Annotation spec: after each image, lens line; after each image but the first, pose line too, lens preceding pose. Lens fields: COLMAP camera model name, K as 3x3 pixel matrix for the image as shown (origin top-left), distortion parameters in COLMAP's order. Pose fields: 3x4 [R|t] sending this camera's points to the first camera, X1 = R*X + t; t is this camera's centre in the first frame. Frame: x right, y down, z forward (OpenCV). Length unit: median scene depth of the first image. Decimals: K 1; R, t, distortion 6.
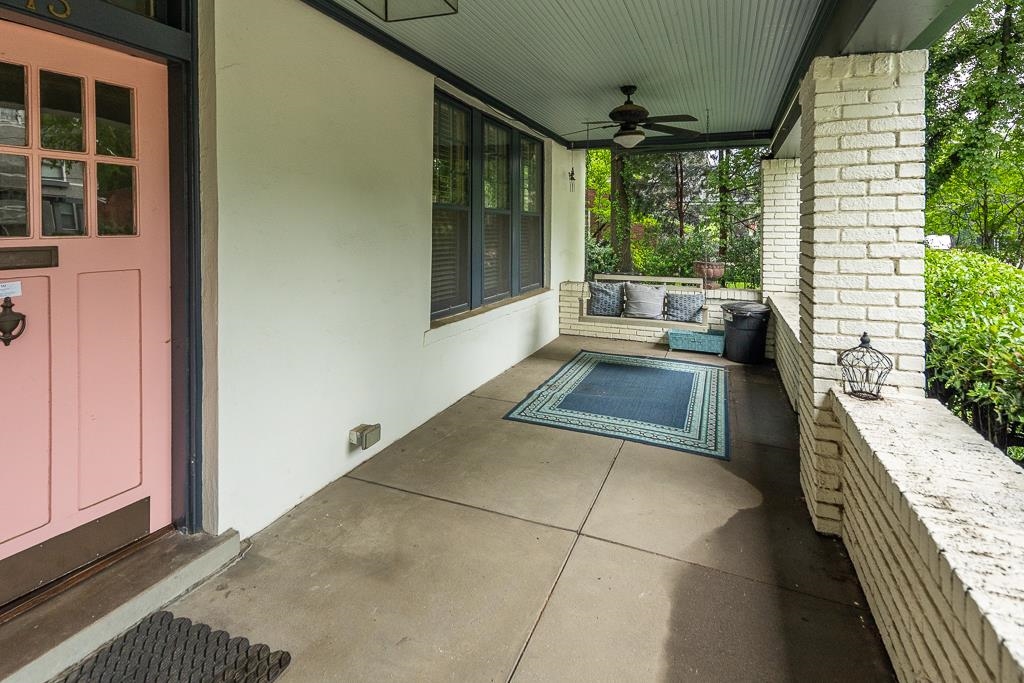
lens RADIAL K [[508.6, 0, 516.5], [0, 508.6, 299.5], [0, 0, 1]] dist [0.043715, -0.023719]
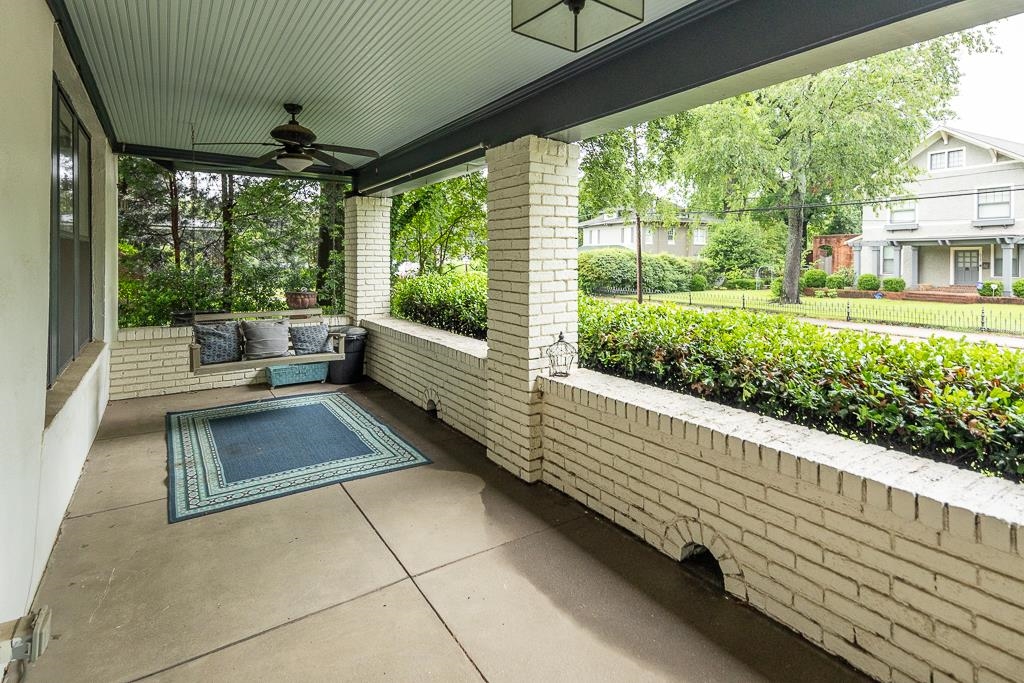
lens RADIAL K [[497.7, 0, 510.5], [0, 497.7, 325.5], [0, 0, 1]] dist [0.055172, -0.023067]
pose [[0.566379, -0.119279, 0.815468, -0.284659], [0.119210, 0.990922, 0.062146, -0.029931], [-0.815478, 0.062013, 0.575457, 0.156283]]
